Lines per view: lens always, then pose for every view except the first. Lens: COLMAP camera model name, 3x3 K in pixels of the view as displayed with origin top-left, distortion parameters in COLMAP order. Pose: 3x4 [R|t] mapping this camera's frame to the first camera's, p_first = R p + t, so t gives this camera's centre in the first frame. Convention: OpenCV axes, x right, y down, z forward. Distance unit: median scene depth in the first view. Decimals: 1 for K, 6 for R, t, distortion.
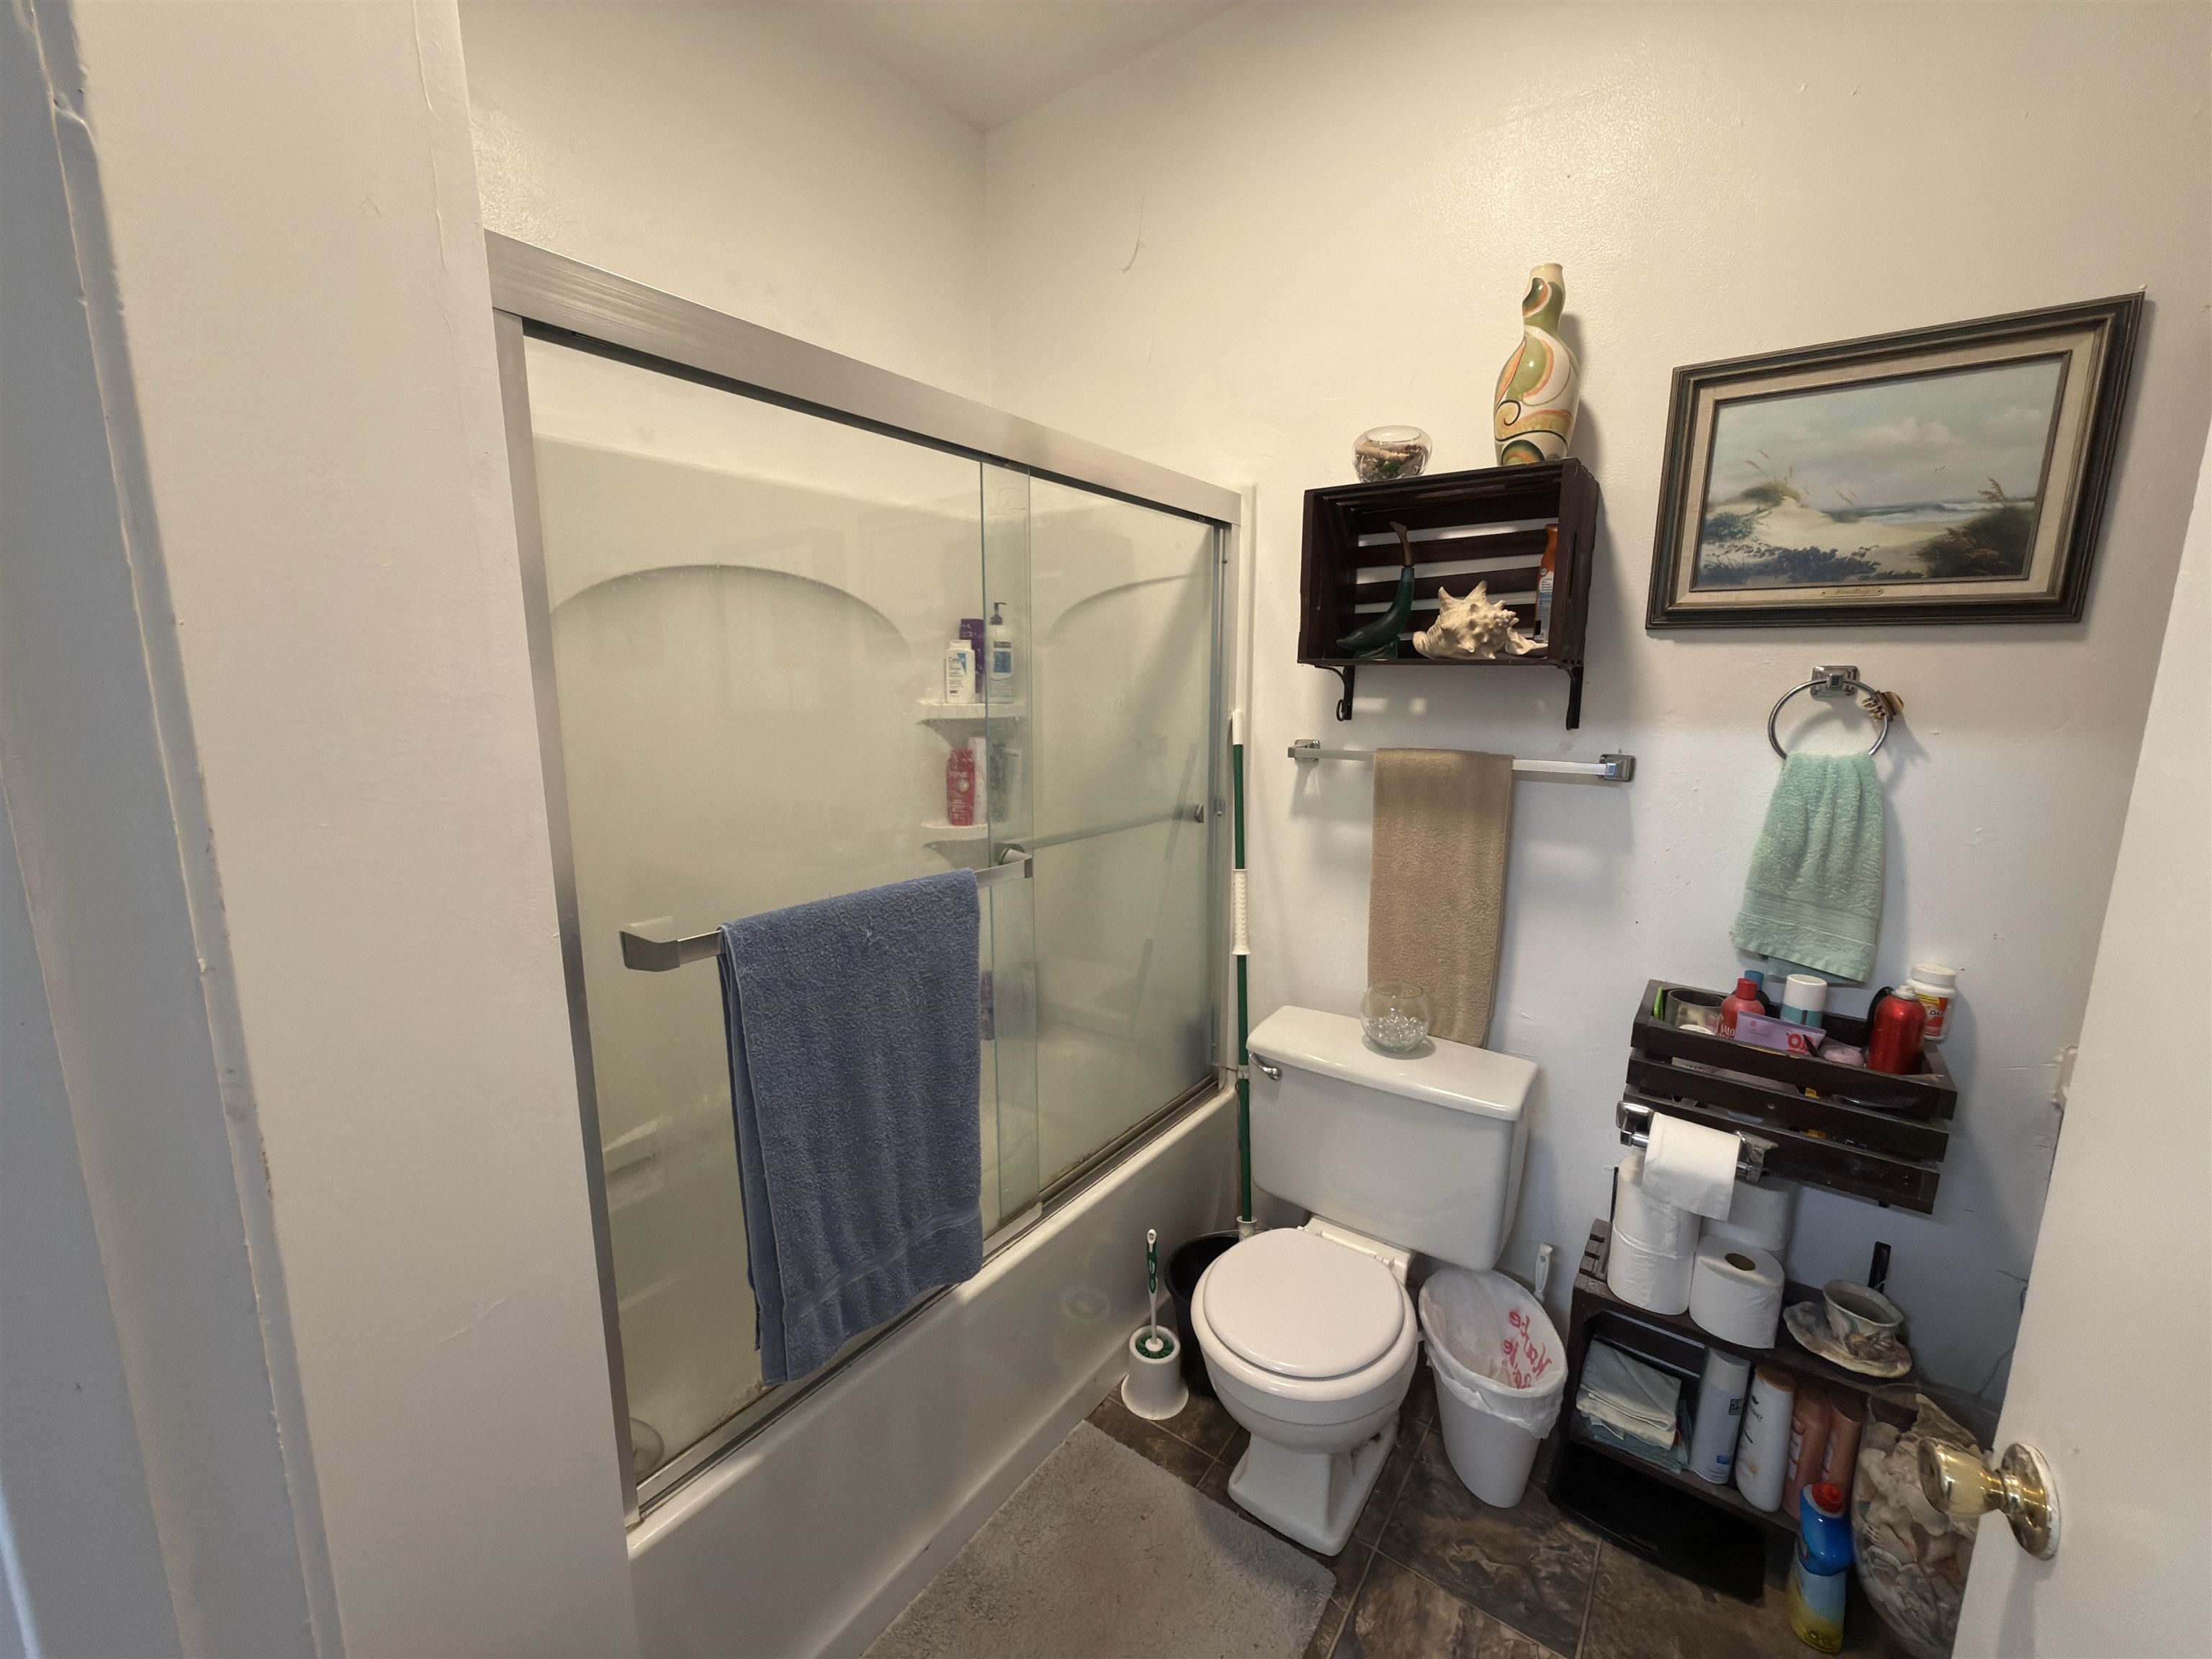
lens RADIAL K [[880.9, 0, 1110.3], [0, 880.9, 834.3], [0, 0, 1]] dist [0.000626, -0.000274]
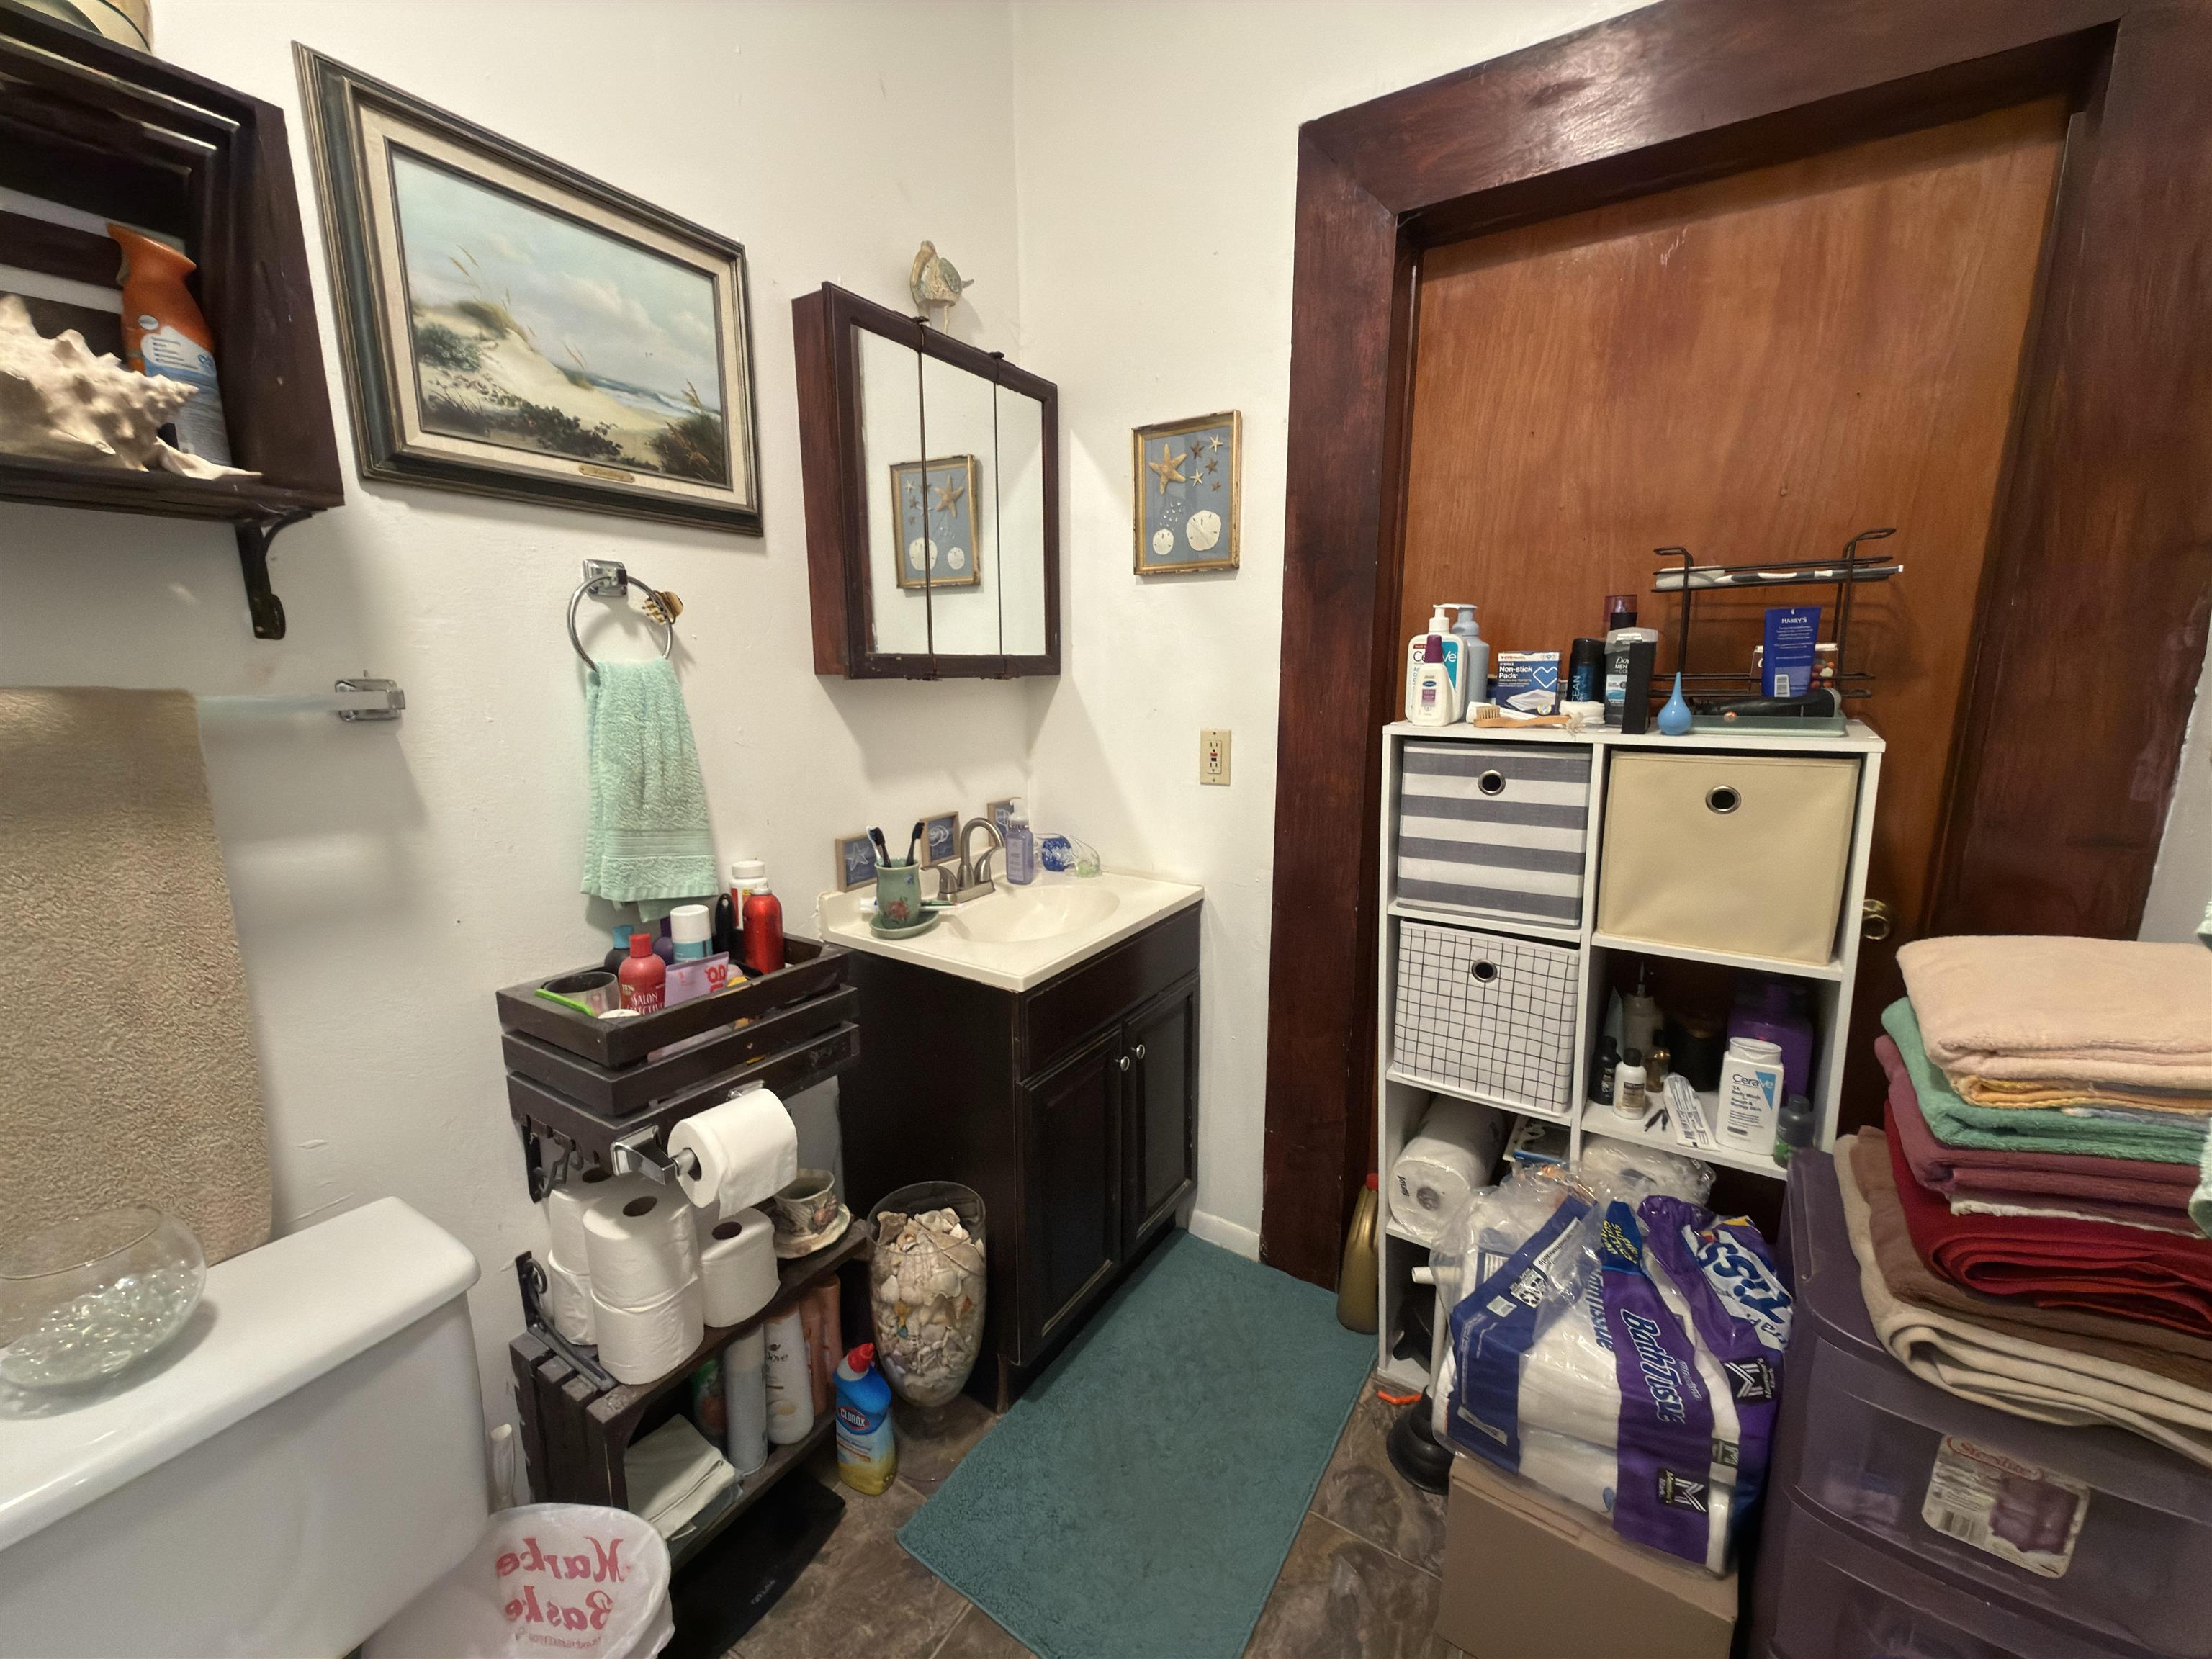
lens RADIAL K [[880.9, 0, 1110.3], [0, 880.9, 833.5], [0, 0, 1]] dist [0.000626, -0.000274]
pose [[-0.059019, -0.195850, 0.978856, -0.110206], [0.178243, 0.962740, 0.203372, -0.019224], [-0.982215, 0.186477, -0.021911, 0.571940]]
